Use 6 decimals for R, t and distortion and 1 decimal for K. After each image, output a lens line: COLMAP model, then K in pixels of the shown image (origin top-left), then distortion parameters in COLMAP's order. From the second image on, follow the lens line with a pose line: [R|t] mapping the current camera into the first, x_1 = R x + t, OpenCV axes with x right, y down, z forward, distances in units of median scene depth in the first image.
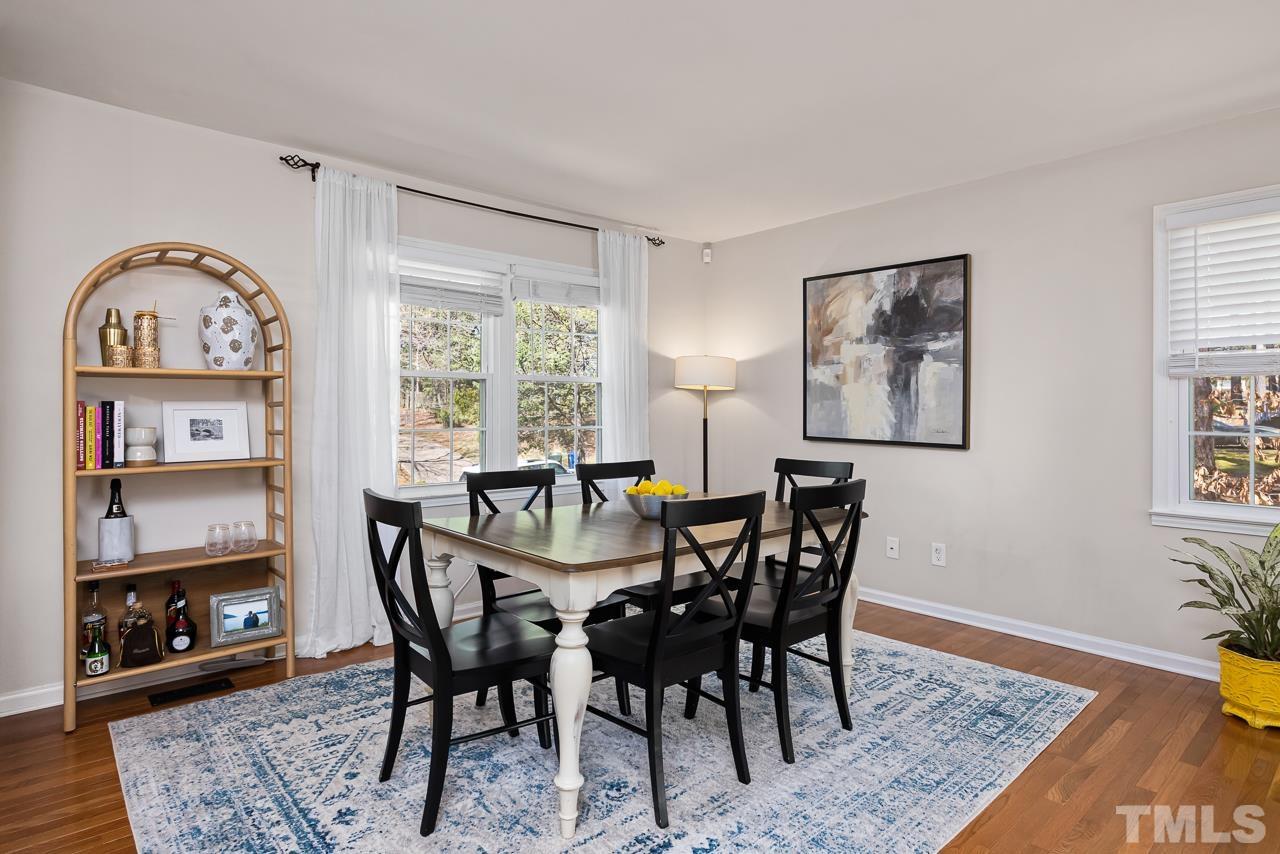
lens RADIAL K [[696.9, 0, 615.6], [0, 696.9, 404.9], [0, 0, 1]] dist [-0.002958, -0.000284]
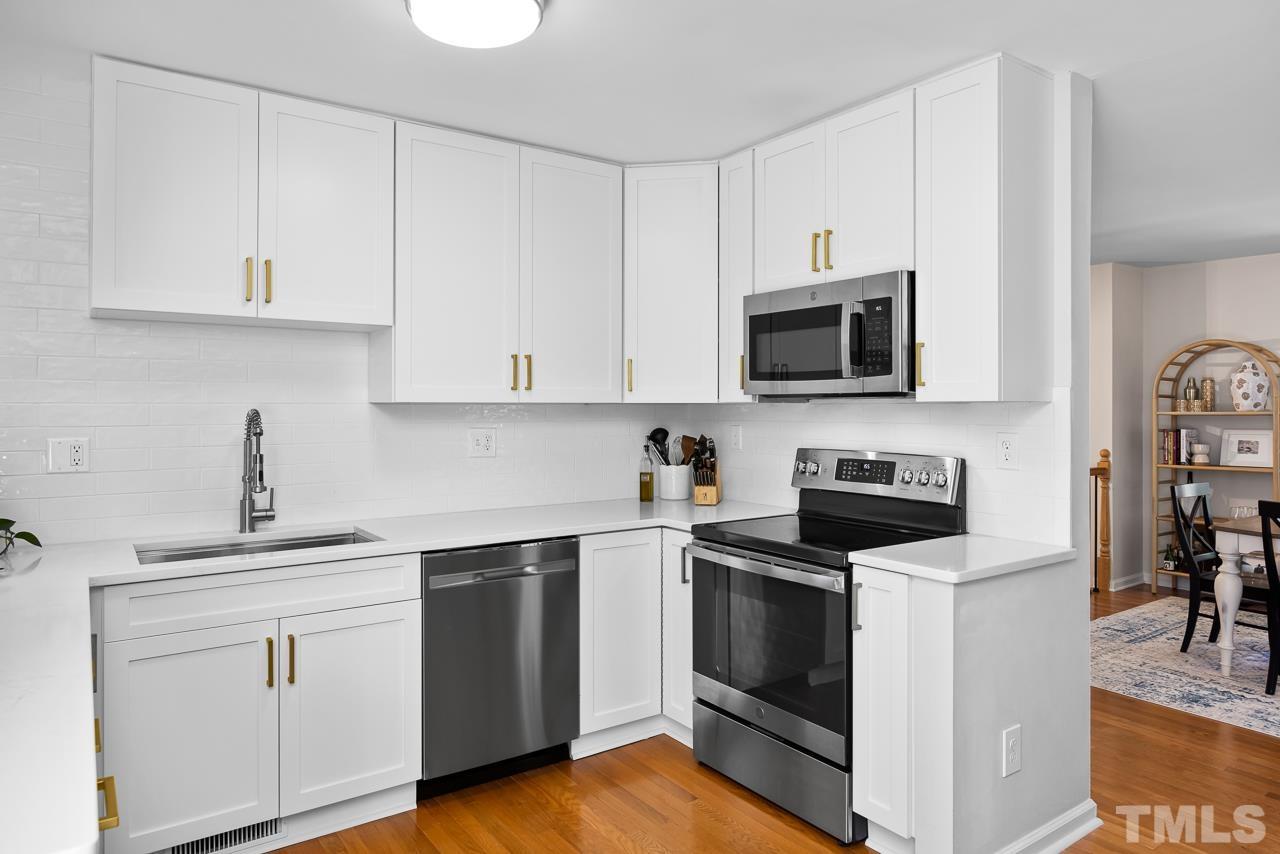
lens RADIAL K [[792.2, 0, 638.8], [0, 792.2, 419.9], [0, 0, 1]] dist [-0.032398, -0.005241]
pose [[-0.097792, 0.011687, -0.995138, 1.412370], [0.001190, 0.999932, 0.011627, -0.053043], [0.995206, -0.000047, -0.097799, -0.230067]]
